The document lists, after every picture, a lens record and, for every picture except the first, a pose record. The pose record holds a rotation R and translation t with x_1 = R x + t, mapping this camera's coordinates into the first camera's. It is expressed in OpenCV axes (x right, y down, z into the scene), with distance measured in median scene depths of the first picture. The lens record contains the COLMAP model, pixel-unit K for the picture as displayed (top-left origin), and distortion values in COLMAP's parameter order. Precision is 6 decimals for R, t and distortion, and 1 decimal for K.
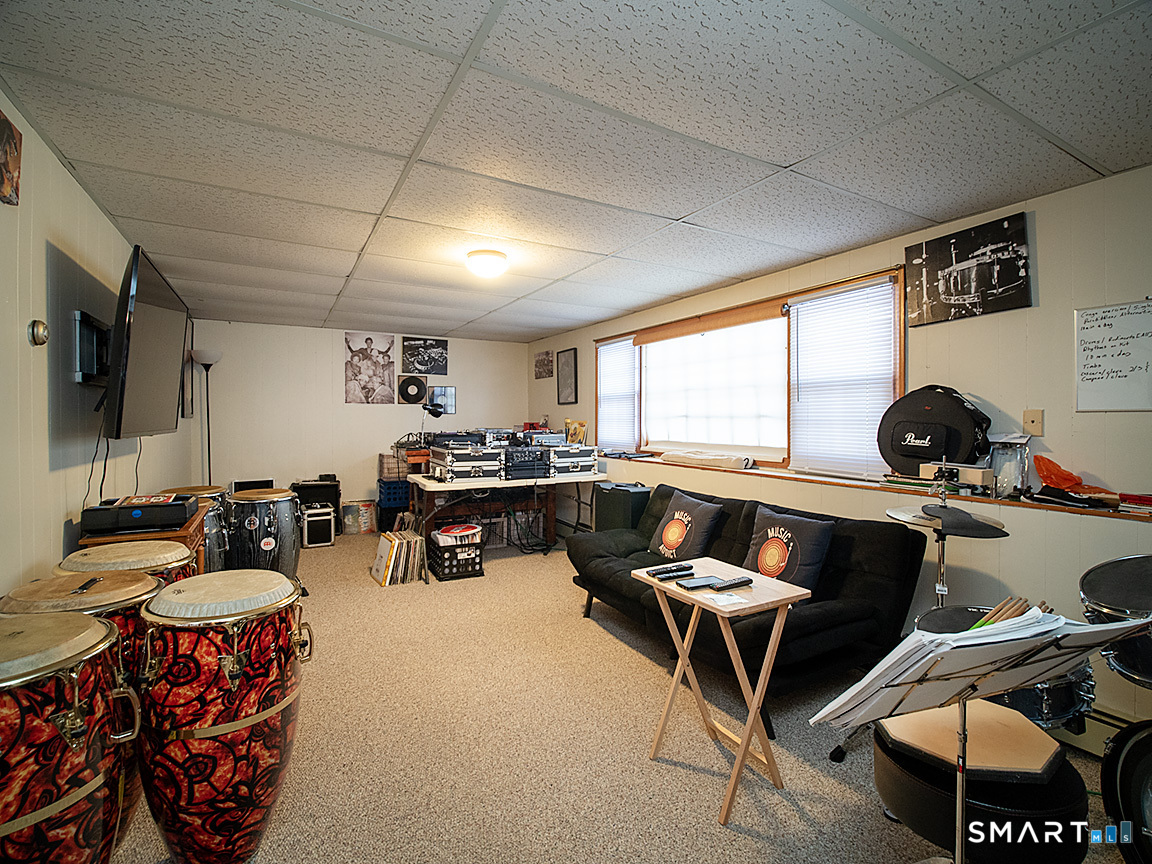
lens RADIAL K [[539.9, 0, 578.9], [0, 539.9, 421.0], [0, 0, 1]] dist [-0.014827, -0.000558]
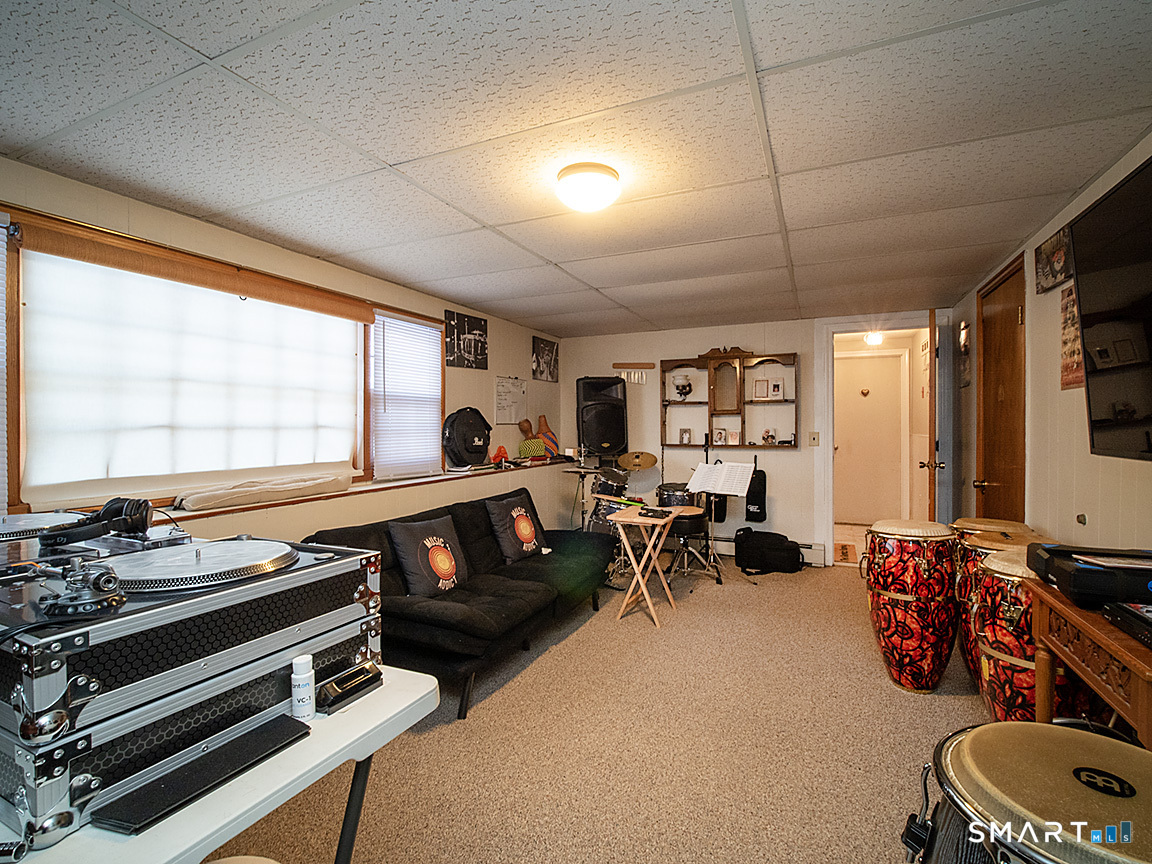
lens RADIAL K [[539.9, 0, 578.0], [0, 539.9, 432.5], [0, 0, 1]] dist [-0.014827, -0.000558]
pose [[-0.596467, -0.021524, 0.802349, -0.774622], [-0.004413, 0.999713, 0.023539, -0.028634], [-0.802625, 0.010500, -0.596391, 1.587147]]
